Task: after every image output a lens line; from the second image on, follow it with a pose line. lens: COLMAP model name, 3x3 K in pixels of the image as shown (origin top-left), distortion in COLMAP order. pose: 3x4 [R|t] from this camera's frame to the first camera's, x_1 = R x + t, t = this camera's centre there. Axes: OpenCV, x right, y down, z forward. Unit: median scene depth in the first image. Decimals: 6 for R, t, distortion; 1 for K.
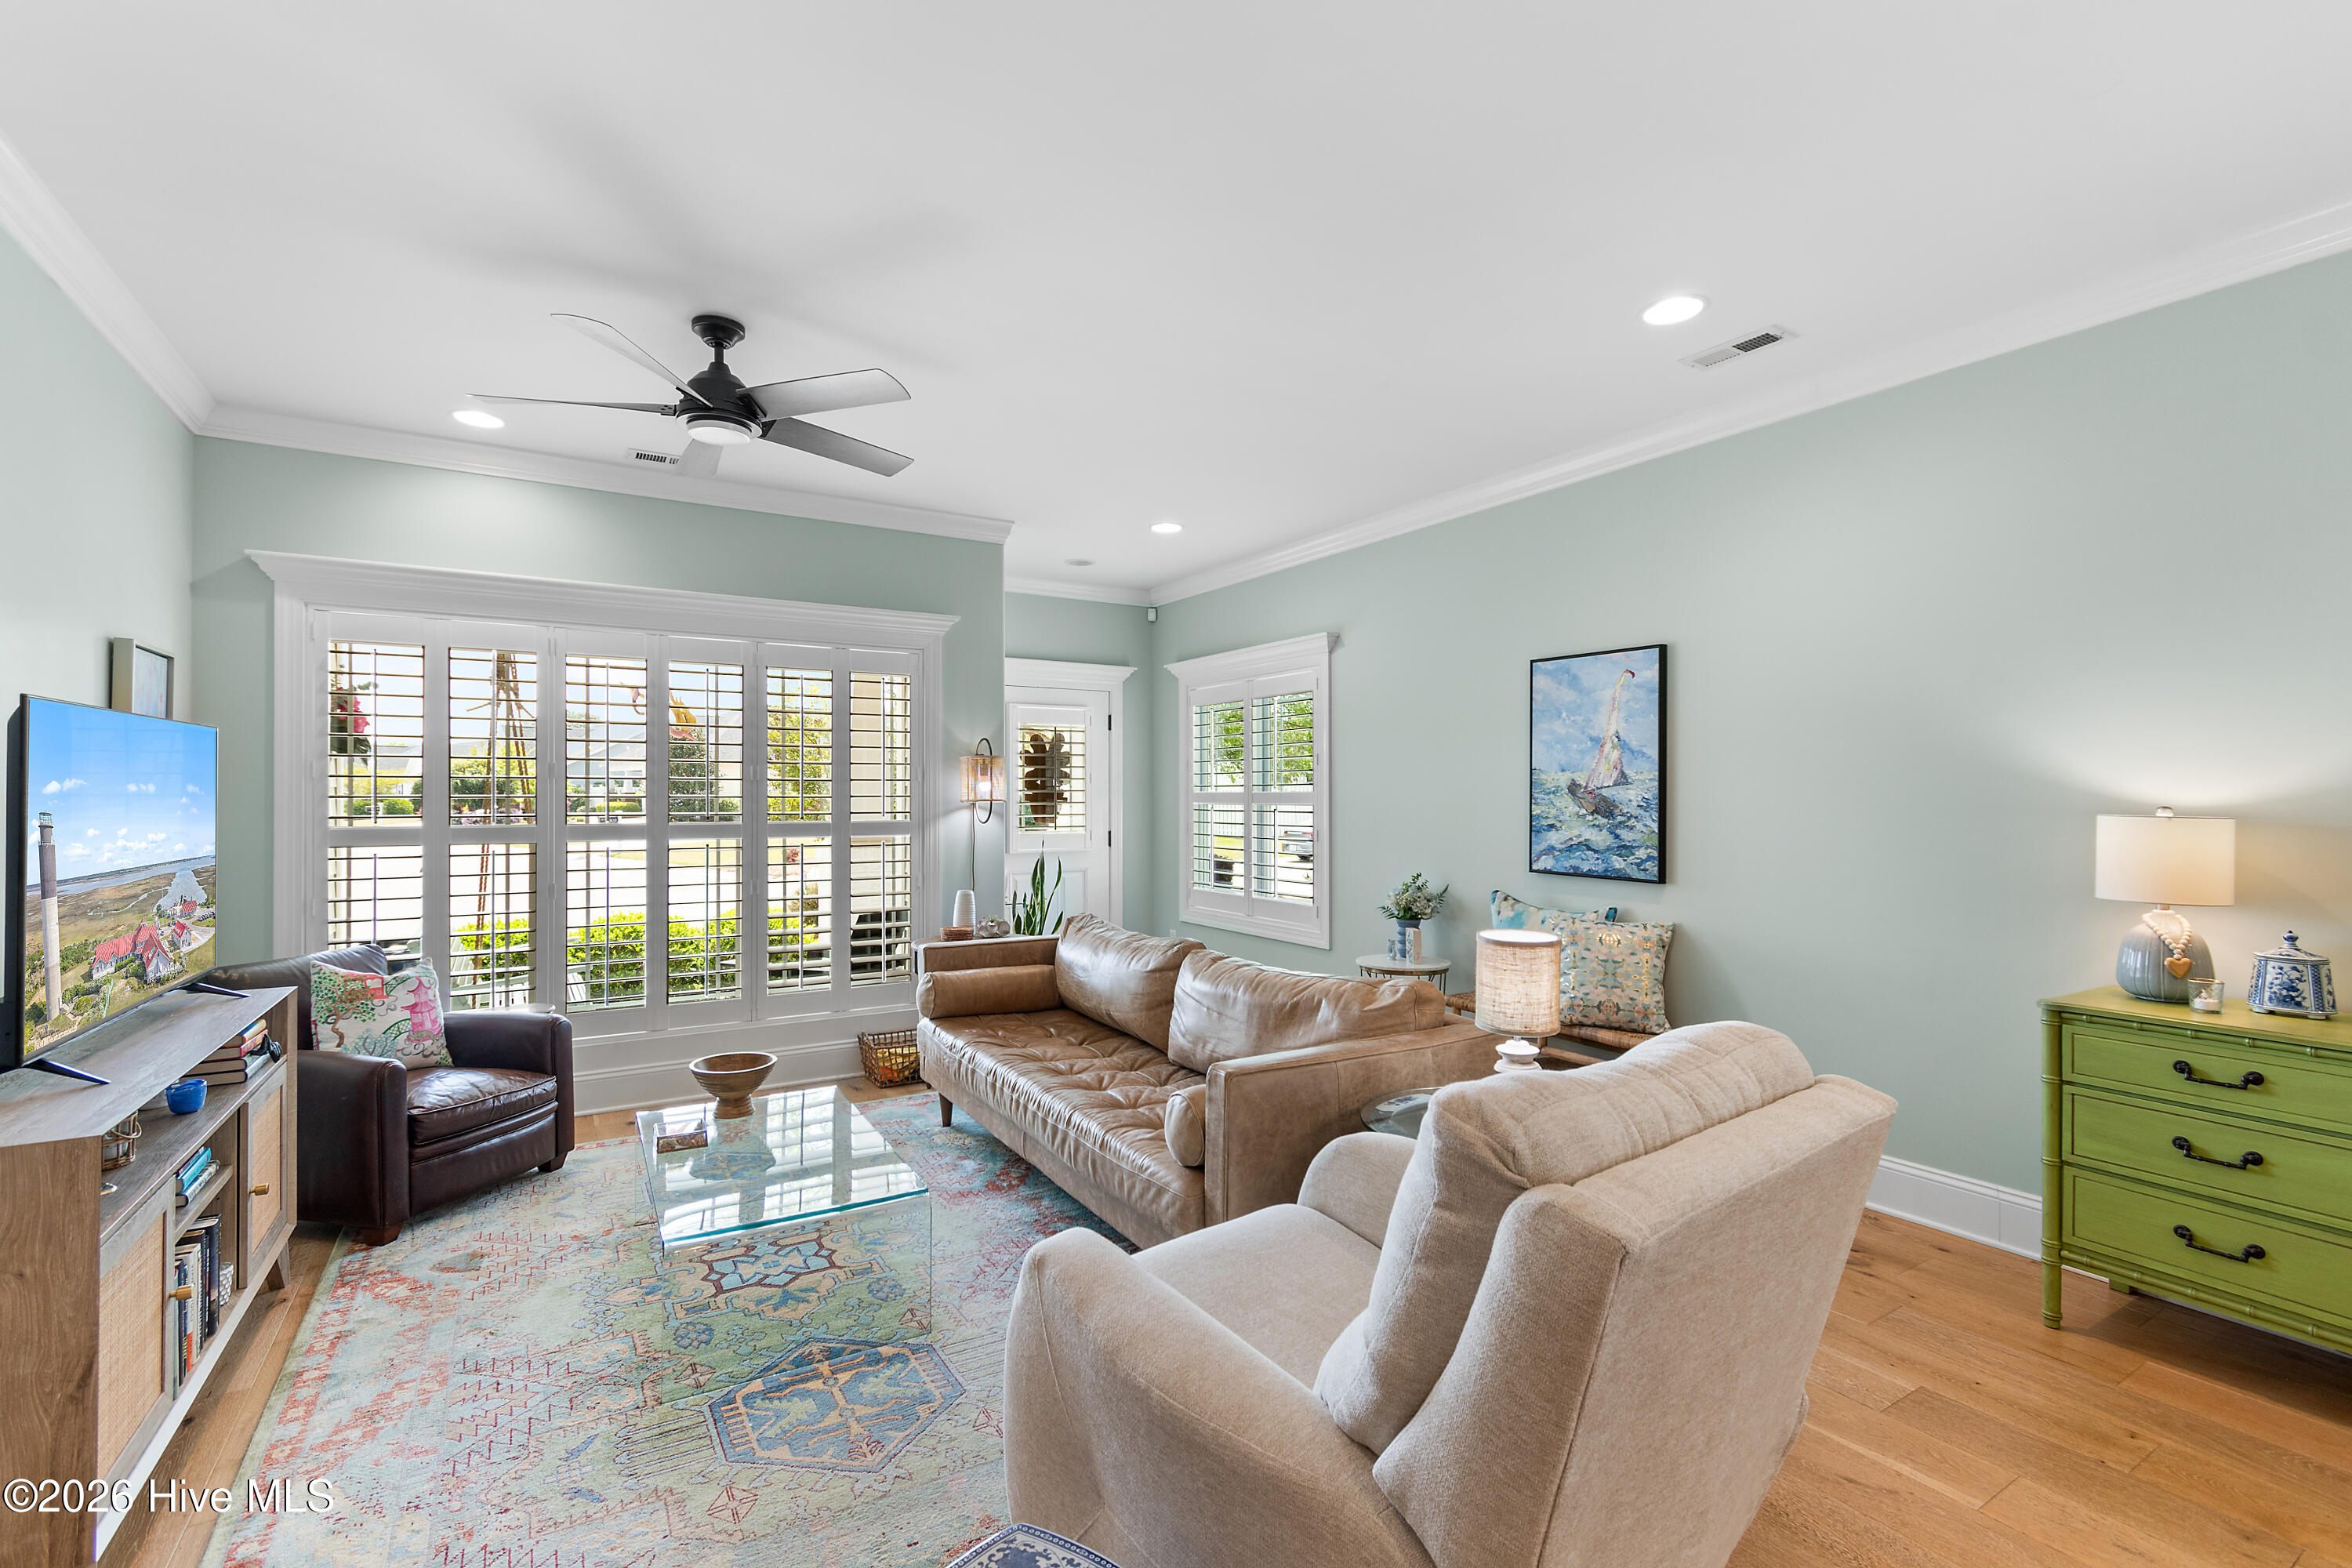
lens RADIAL K [[1052.2, 0, 1135.5], [0, 1052.2, 794.3], [0, 0, 1]] dist [0.008346, -0.001140]
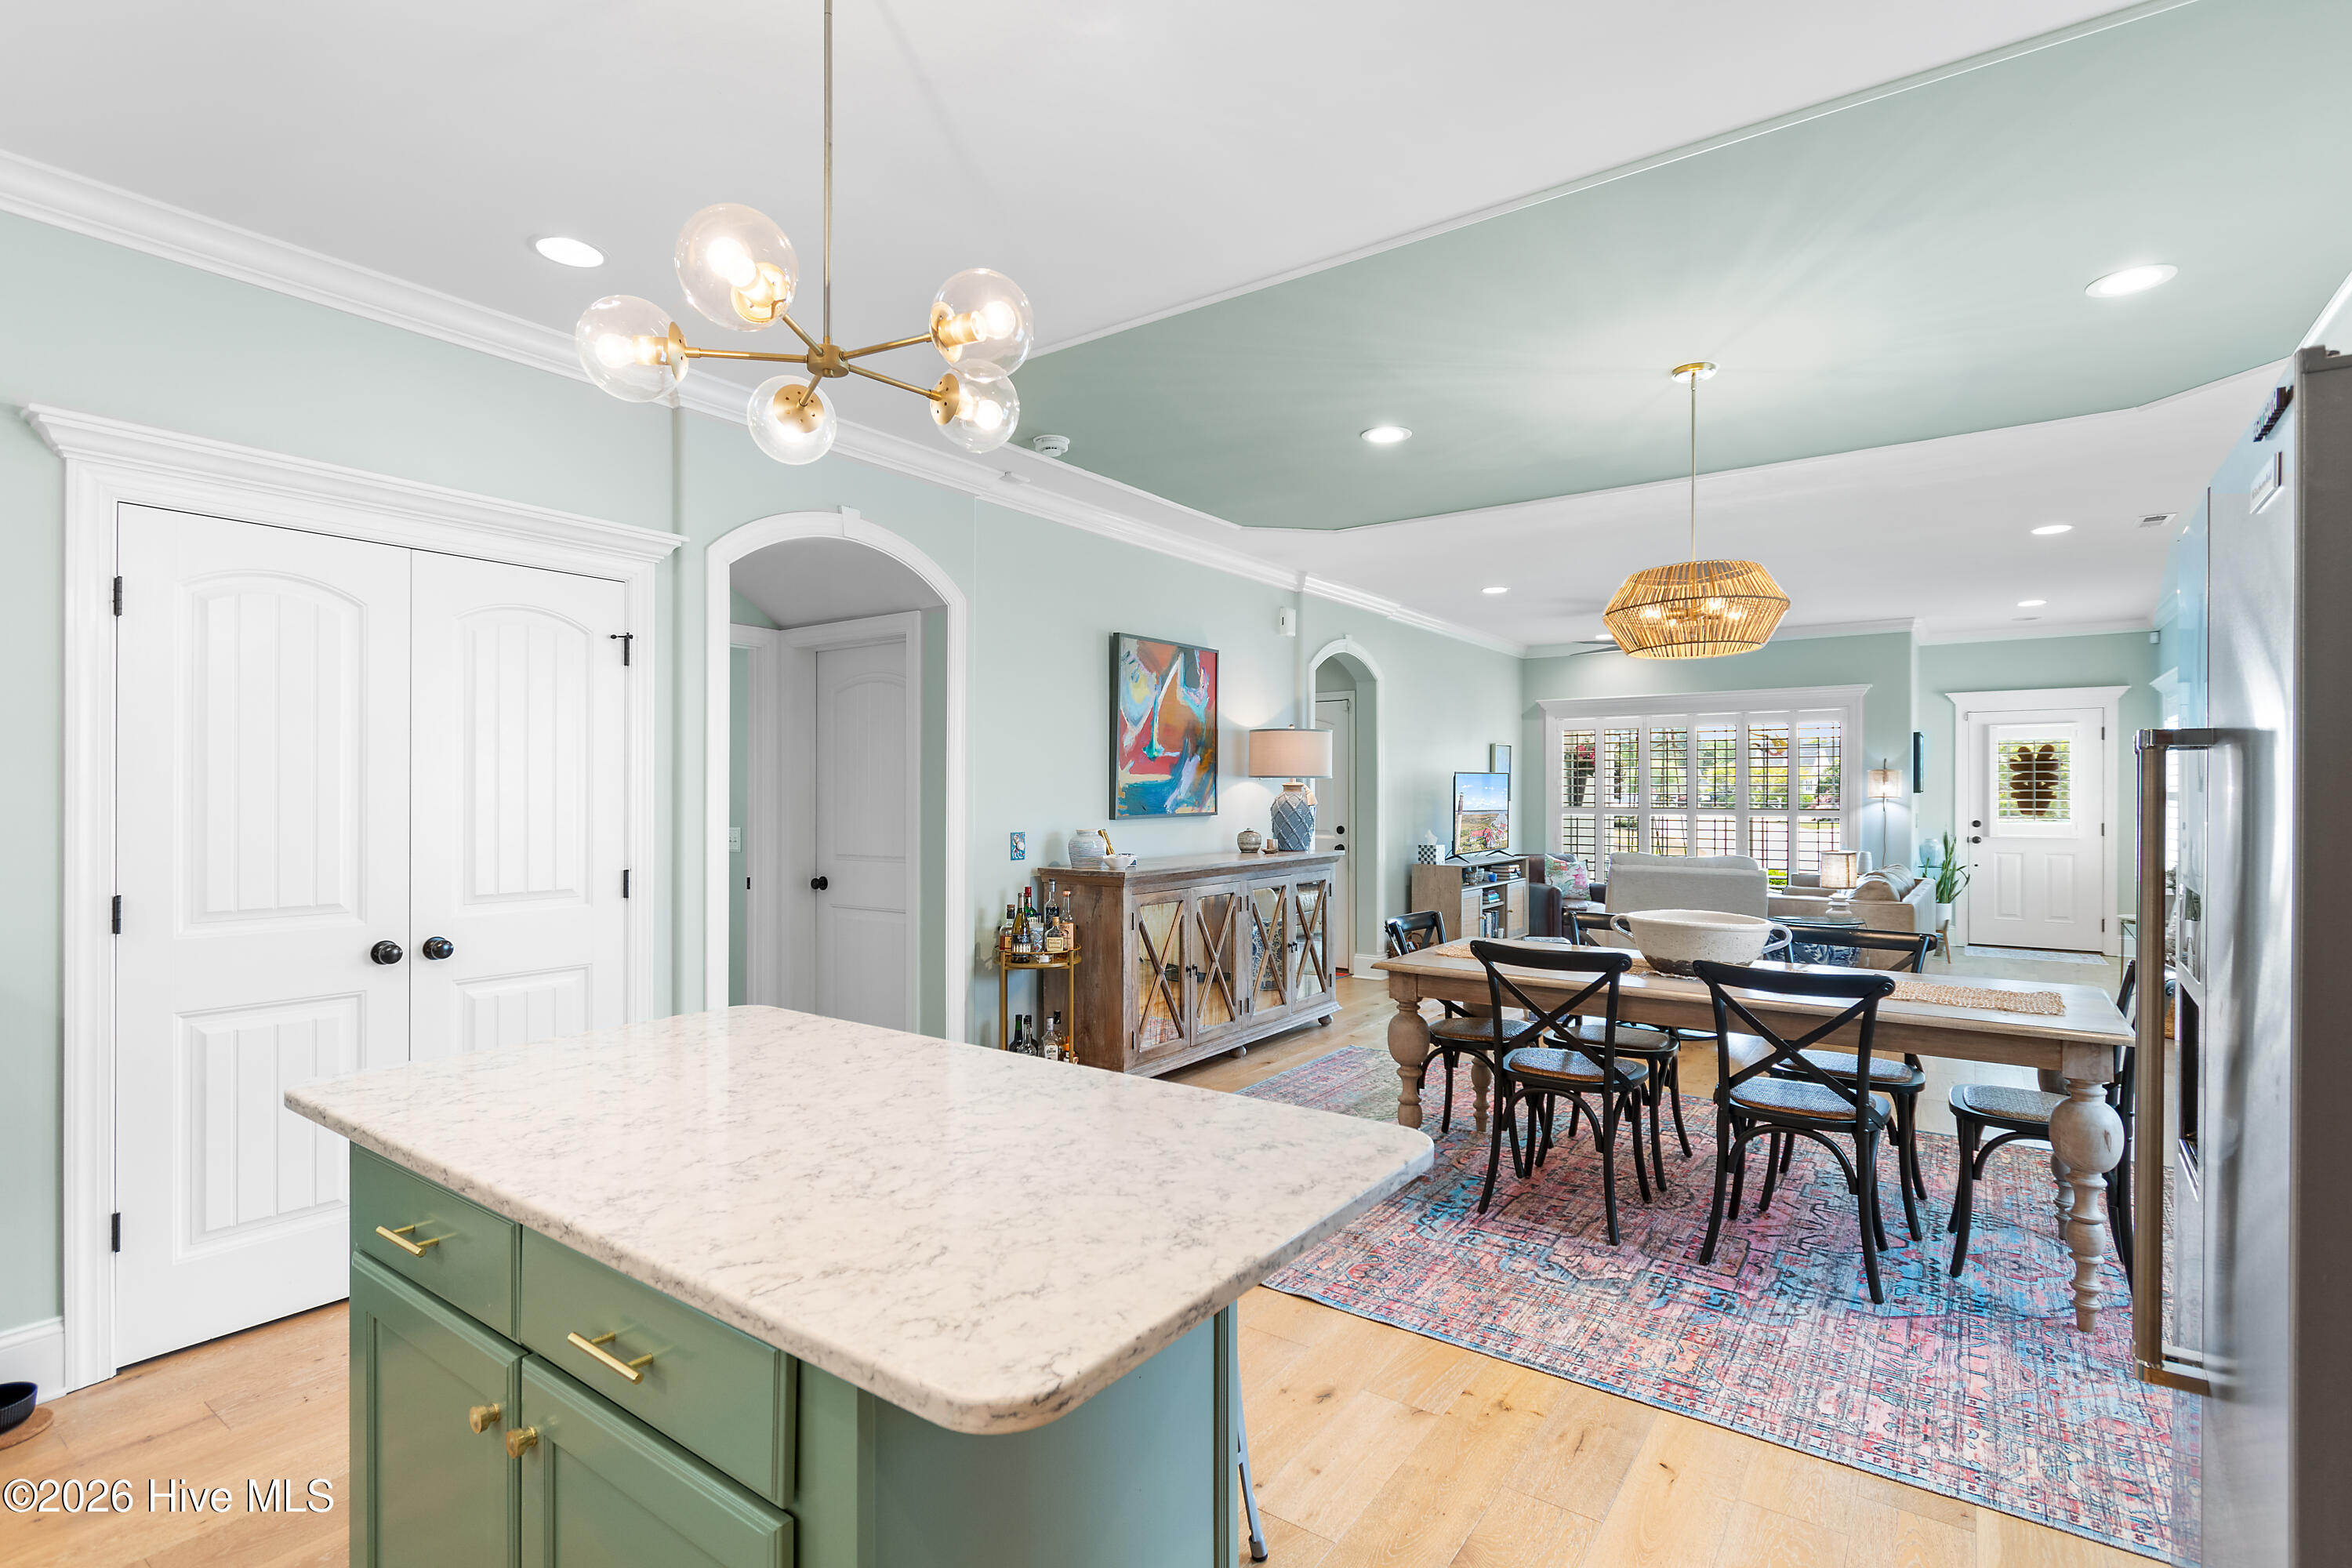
lens RADIAL K [[1119.9, 0, 1161.7], [0, 1119.9, 793.2], [0, 0, 1]] dist [-0.003710, -0.002785]
pose [[0.398457, 0.000276, -0.917187, 1.241815], [0.002127, 0.999997, 0.001225, -0.004819], [0.917184, -0.002439, 0.398456, -0.891385]]
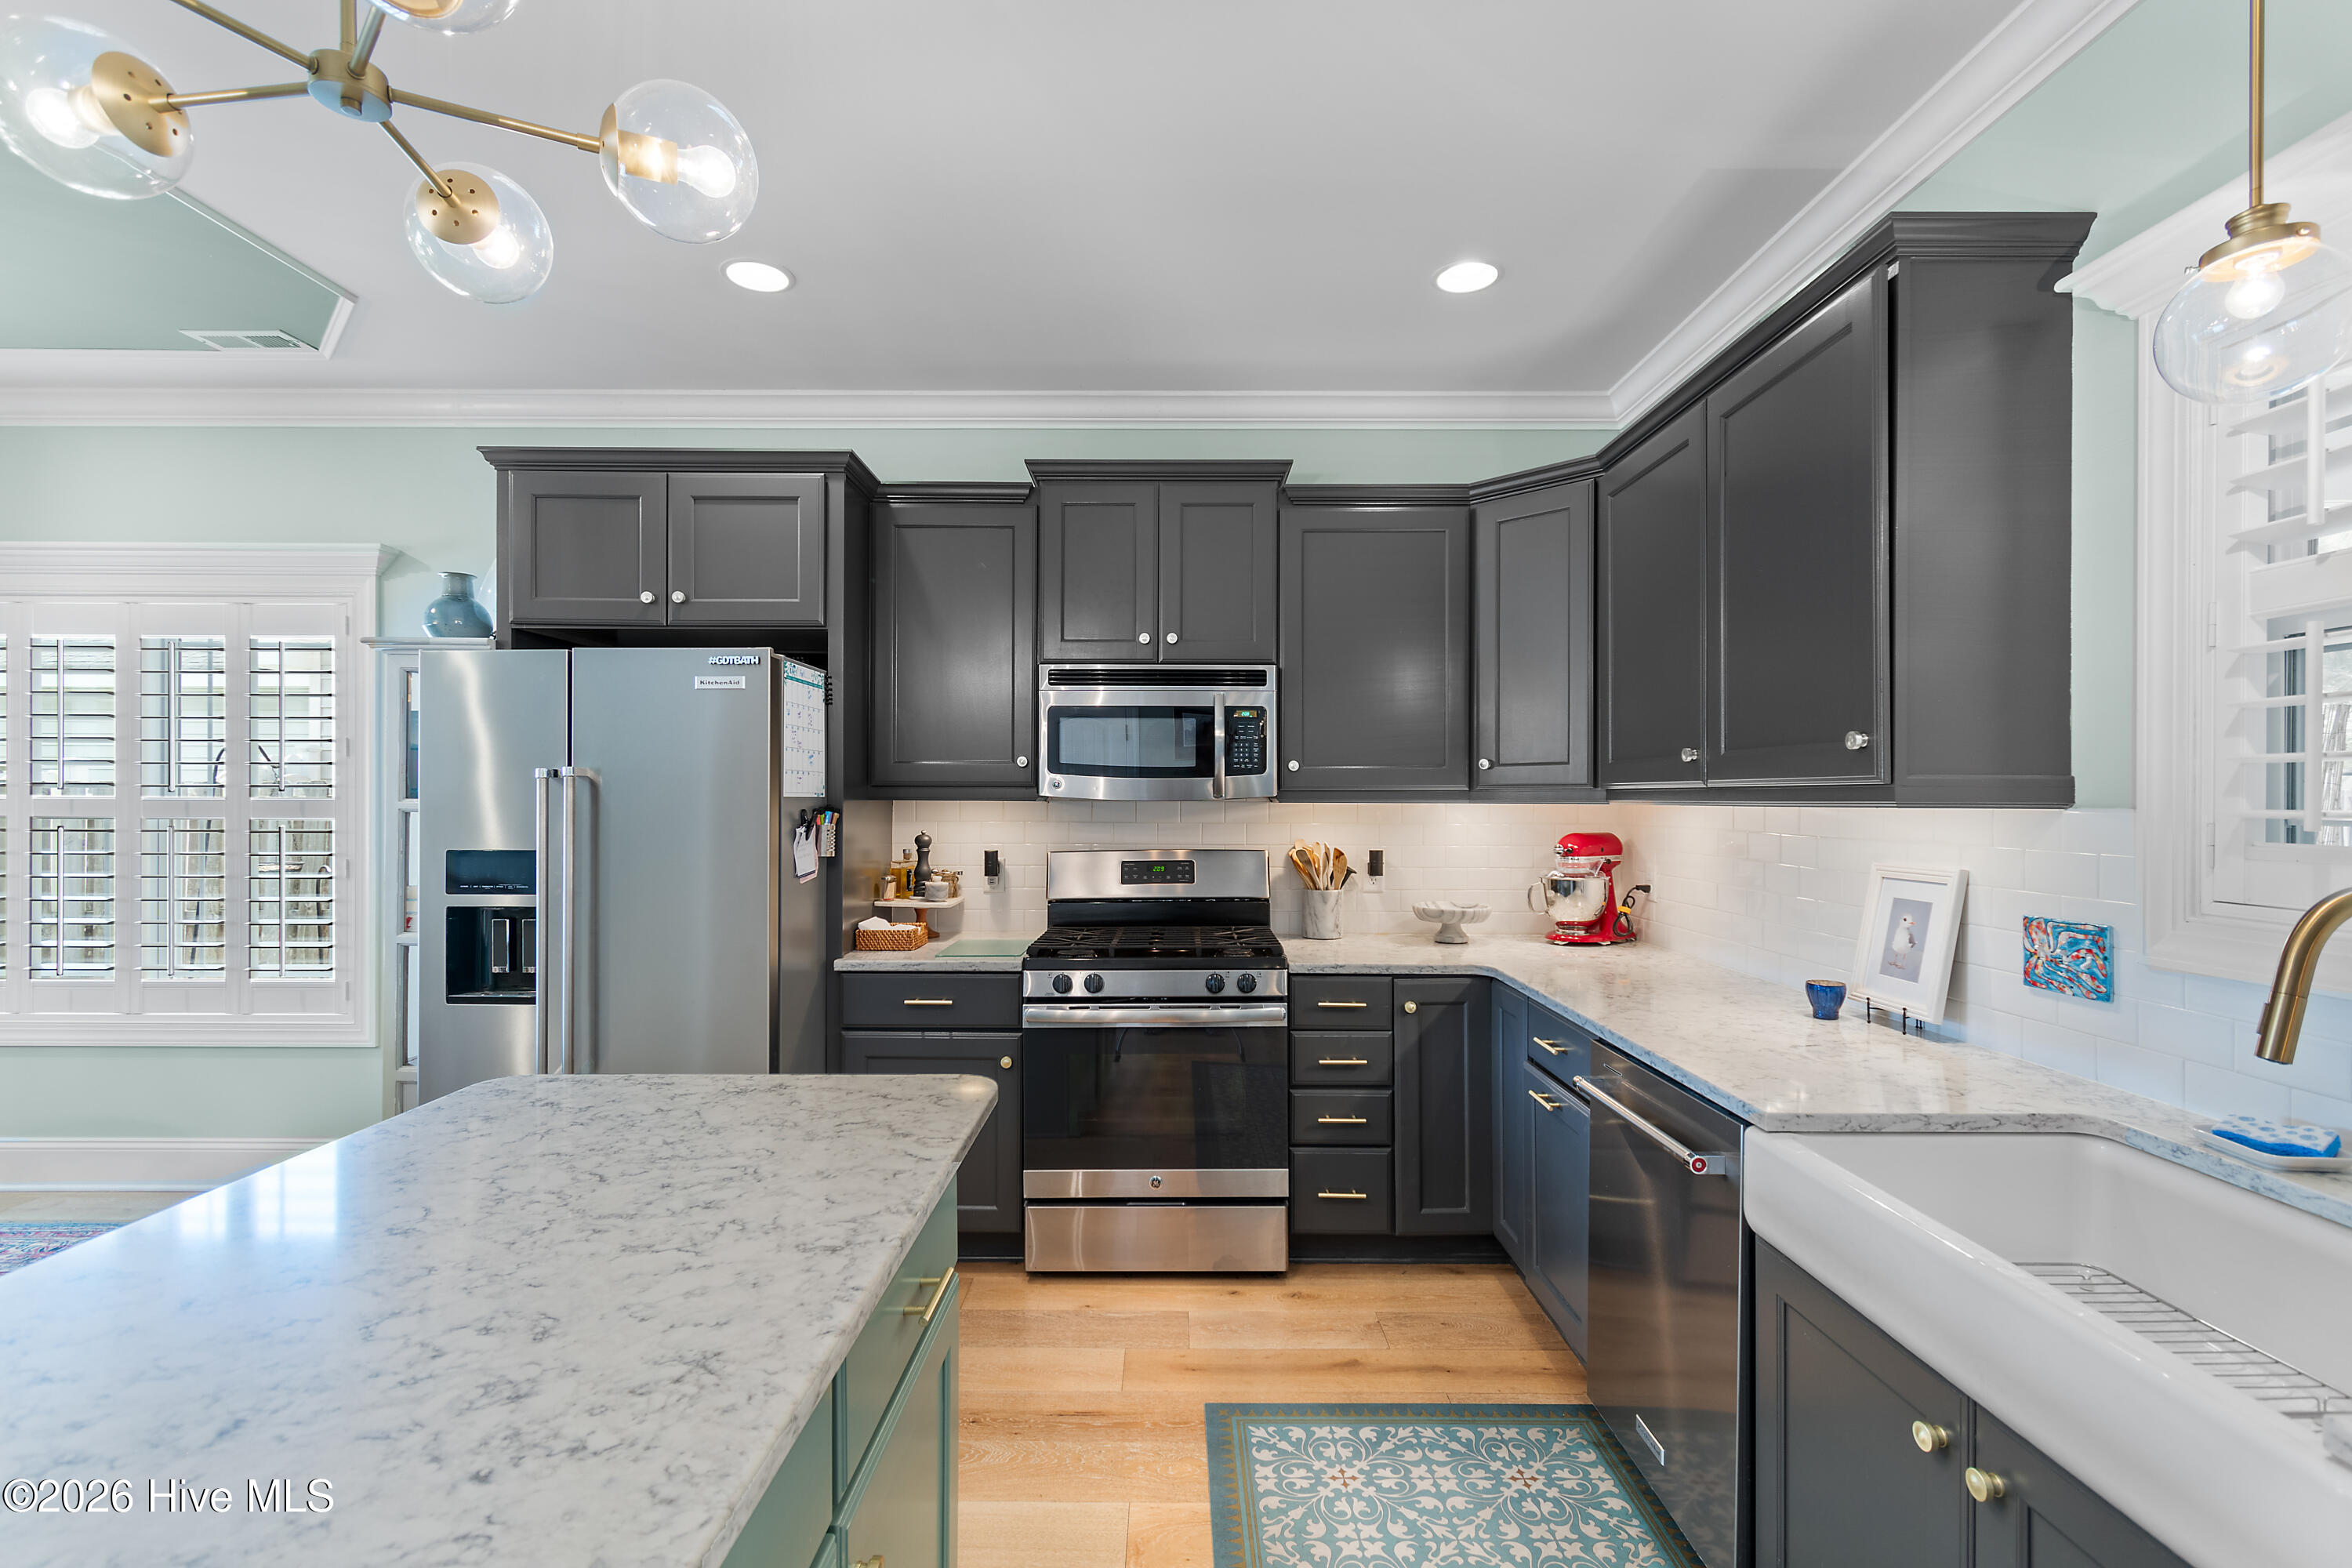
lens RADIAL K [[1052.2, 0, 1174.8], [0, 1052.2, 803.9], [0, 0, 1]] dist [0.008346, -0.001140]
pose [[0.507243, -0.003741, 0.861795, 0.670781], [-0.002653, 0.999979, 0.005902, -0.006549], [-0.861799, -0.005280, 0.507223, -1.133635]]
